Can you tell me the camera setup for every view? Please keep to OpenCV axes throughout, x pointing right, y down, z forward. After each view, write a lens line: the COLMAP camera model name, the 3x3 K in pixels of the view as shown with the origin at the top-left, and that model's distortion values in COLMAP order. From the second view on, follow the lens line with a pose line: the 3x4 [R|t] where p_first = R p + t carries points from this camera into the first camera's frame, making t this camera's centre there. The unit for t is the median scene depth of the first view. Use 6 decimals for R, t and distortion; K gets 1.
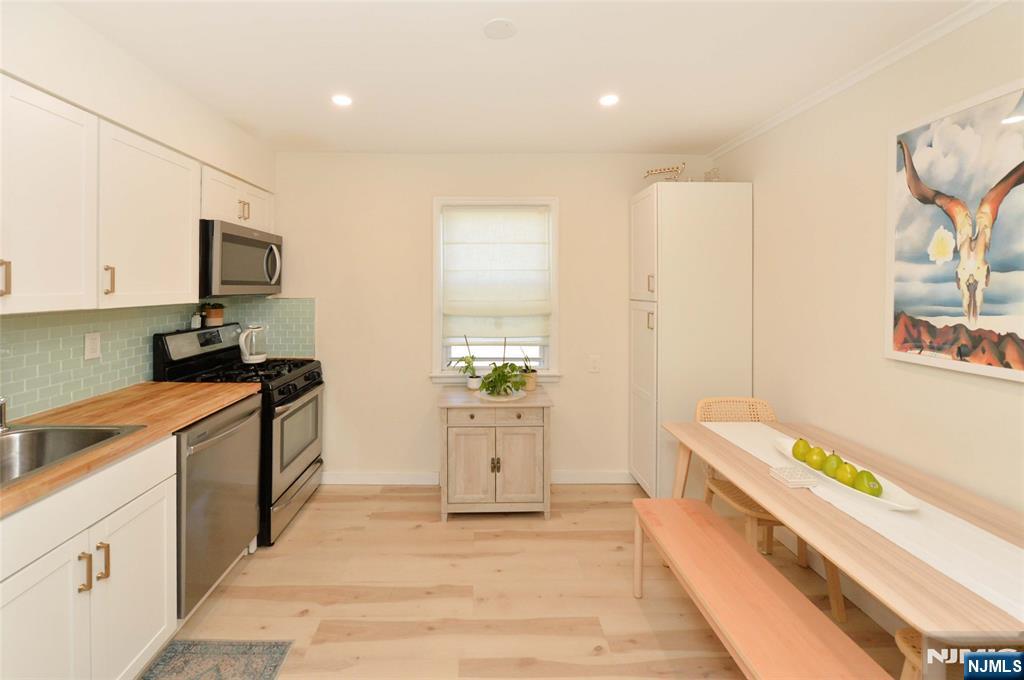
lens RADIAL K [[419.4, 0, 477.0], [0, 419.4, 284.8], [0, 0, 1]] dist [-0.012736, -0.000621]
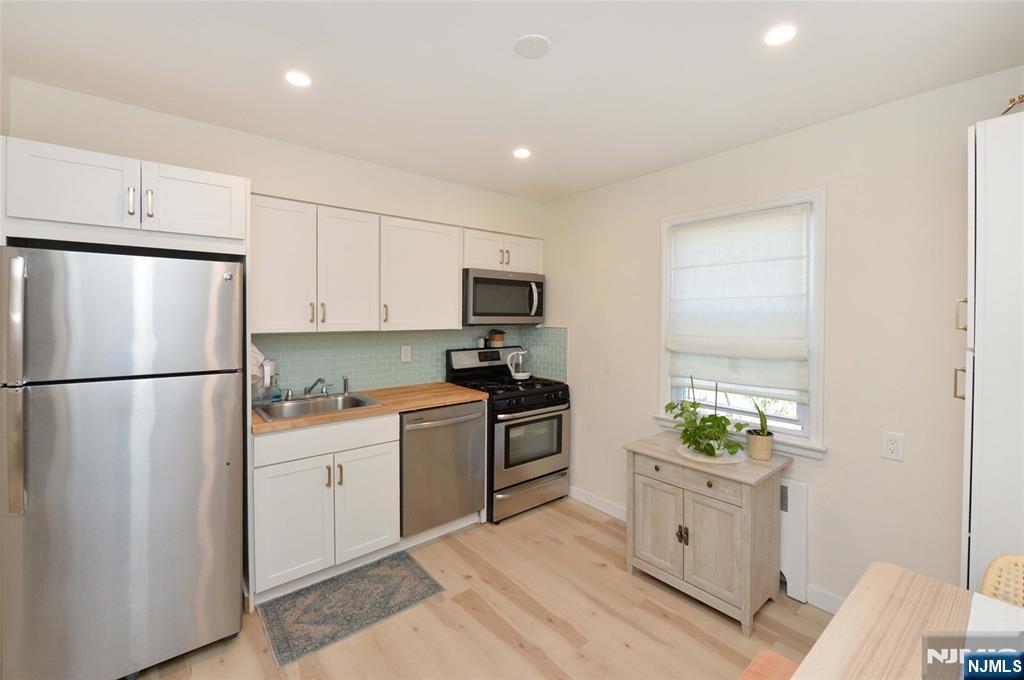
lens RADIAL K [[419.4, 0, 517.4], [0, 419.4, 318.5], [0, 0, 1]] dist [-0.012736, -0.000621]
pose [[0.639321, 0.006462, -0.768913, 0.463332], [-0.000519, 0.999968, 0.007973, -0.002374], [0.768940, -0.004698, 0.639303, 0.223109]]
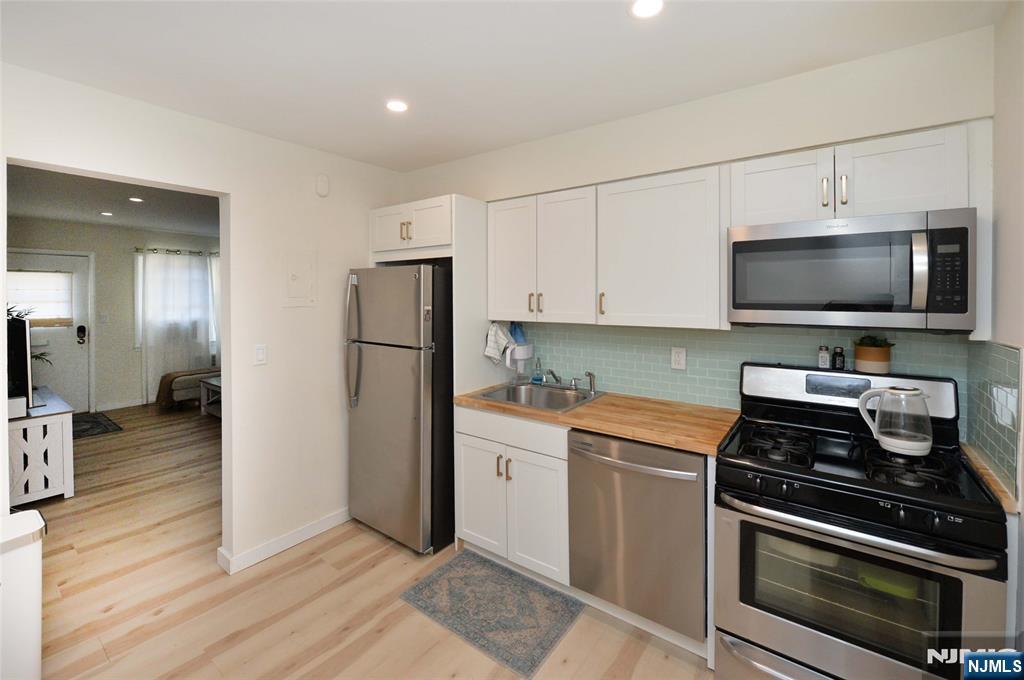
lens RADIAL K [[419.4, 0, 515.0], [0, 419.4, 296.9], [0, 0, 1]] dist [-0.012736, -0.000621]
pose [[-0.587943, -0.000810, -0.808902, 0.236786], [0.000552, 0.999999, -0.001403, -0.019817], [0.808902, -0.001272, -0.587942, 1.015320]]
